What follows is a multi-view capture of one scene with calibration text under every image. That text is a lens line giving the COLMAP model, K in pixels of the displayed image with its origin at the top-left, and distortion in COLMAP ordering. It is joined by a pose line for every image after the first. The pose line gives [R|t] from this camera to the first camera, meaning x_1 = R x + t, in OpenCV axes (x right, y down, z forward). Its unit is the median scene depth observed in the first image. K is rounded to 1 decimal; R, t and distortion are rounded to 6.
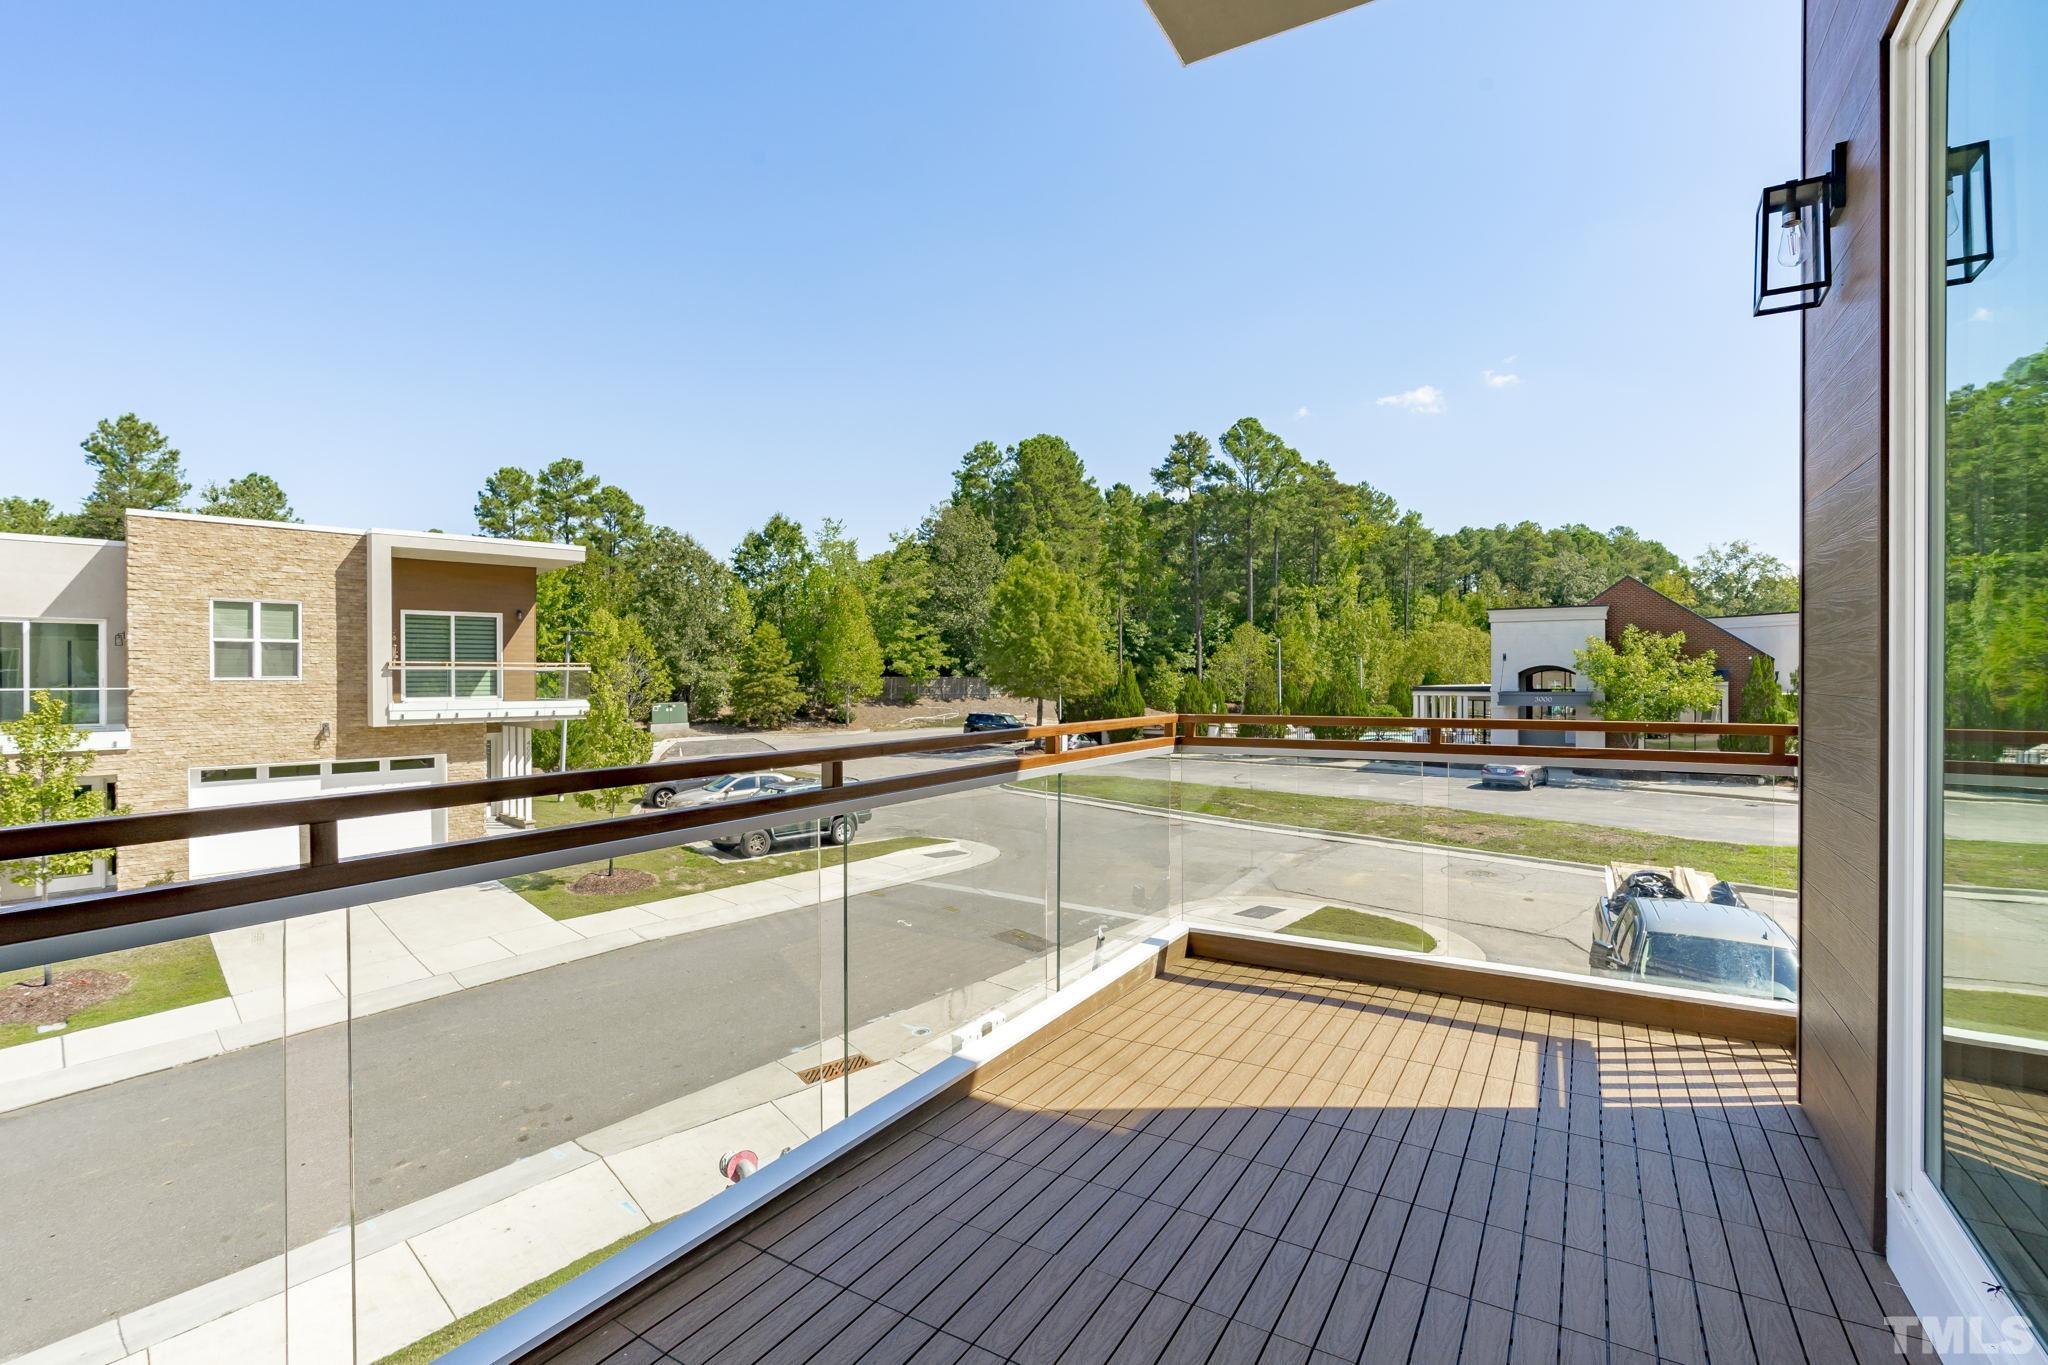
lens RADIAL K [[931.5, 0, 1032.8], [0, 931.5, 699.8], [0, 0, 1]] dist [0.000170, 0.000566]
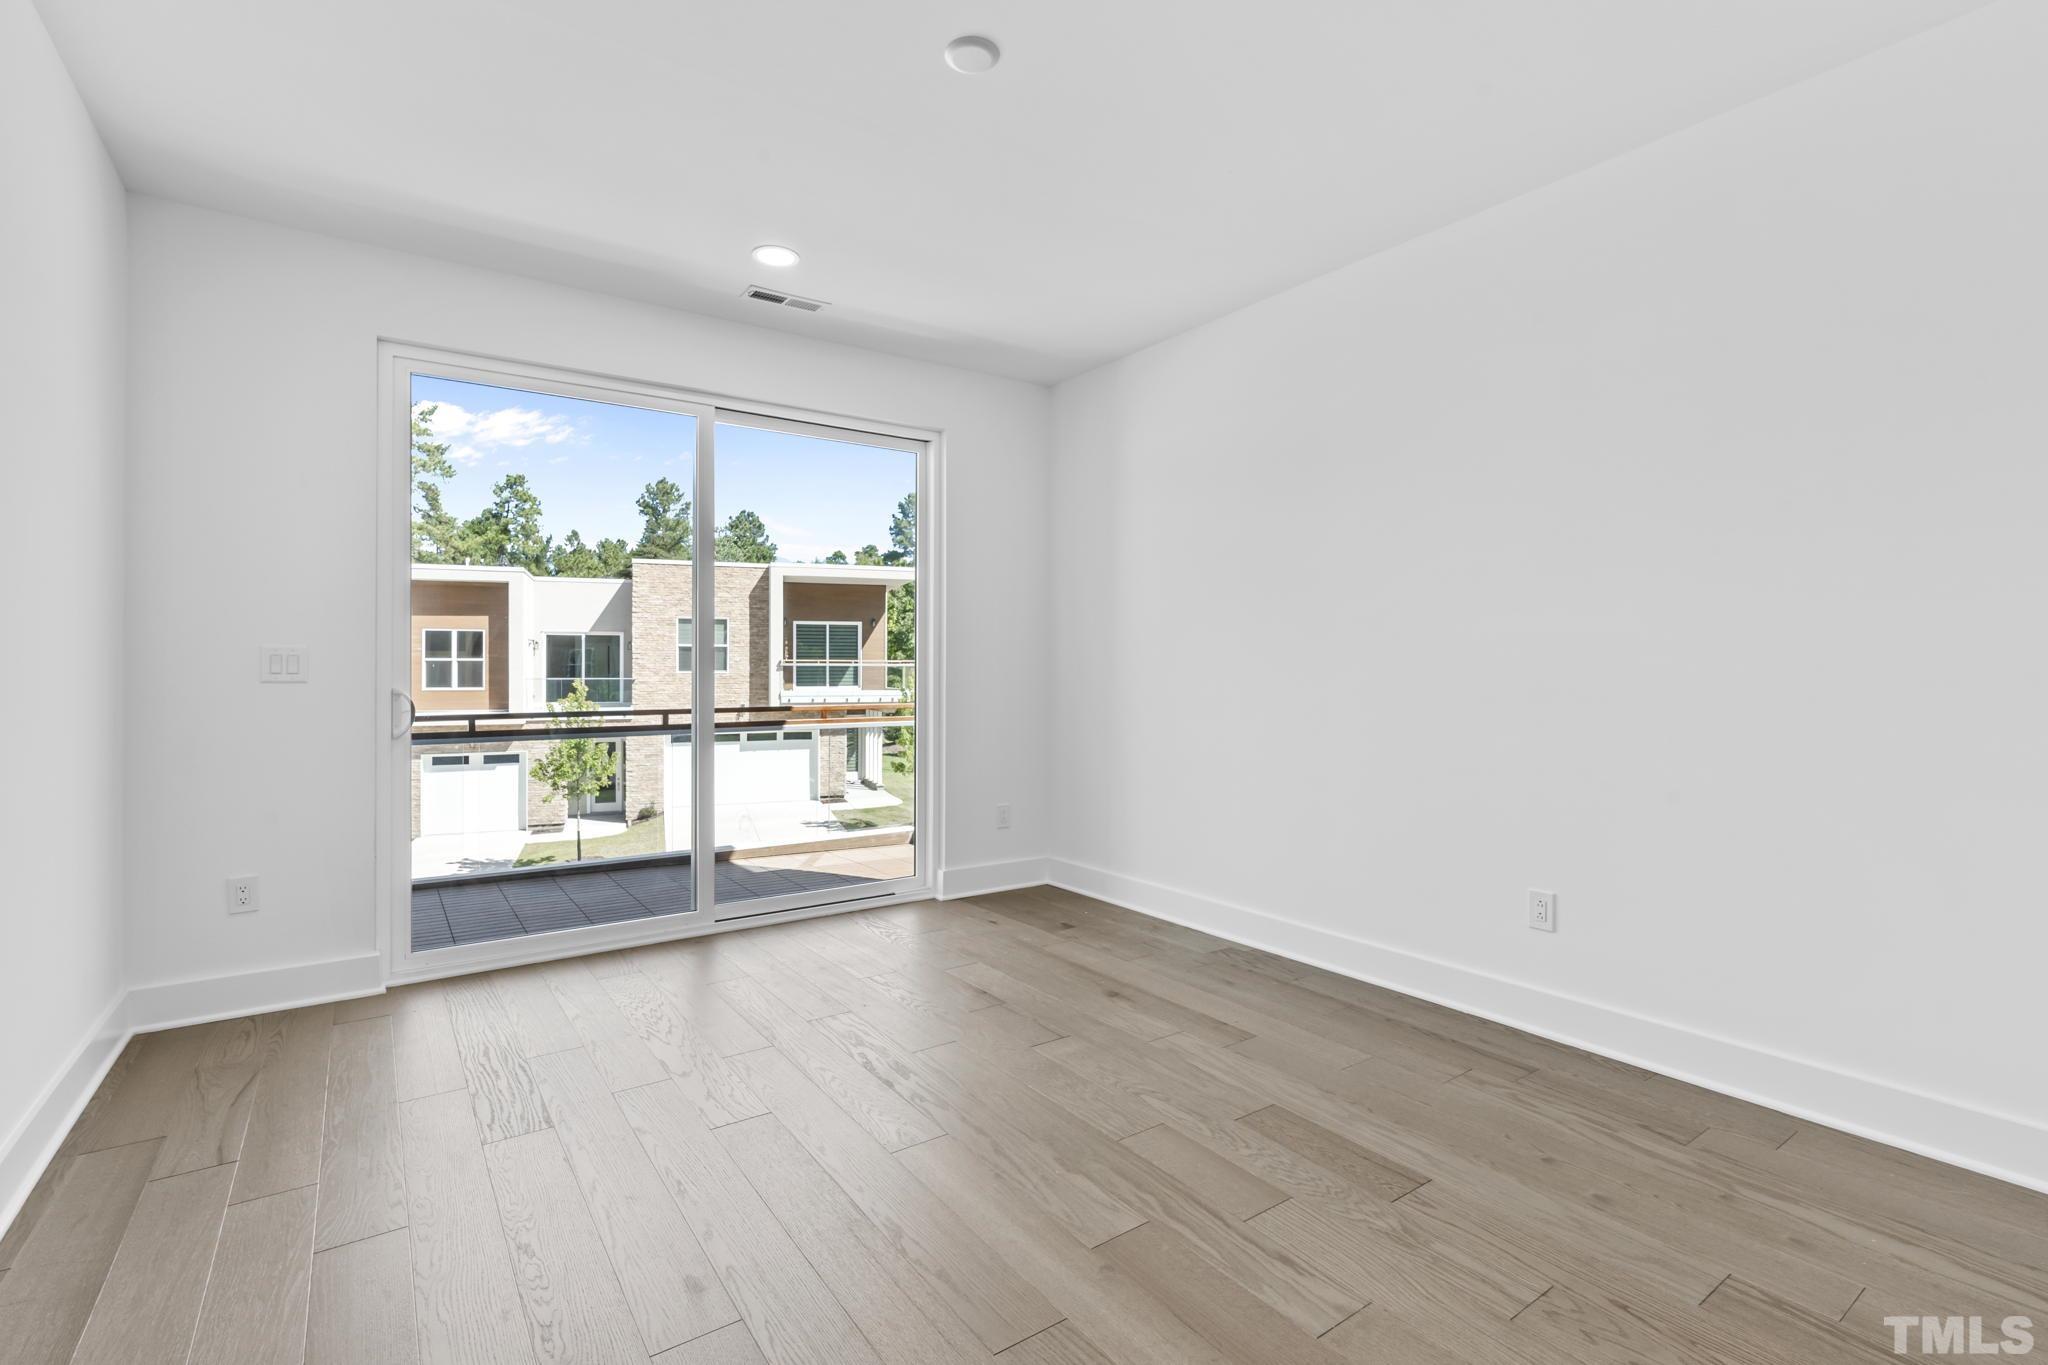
lens RADIAL K [[931.5, 0, 1032.8], [0, 931.5, 699.8], [0, 0, 1]] dist [0.000170, 0.000566]
pose [[0.917720, 0.015139, -0.396940, 0.173218], [-0.011940, 0.999873, 0.010527, -0.001567], [0.397049, -0.004922, 0.917784, -0.093890]]
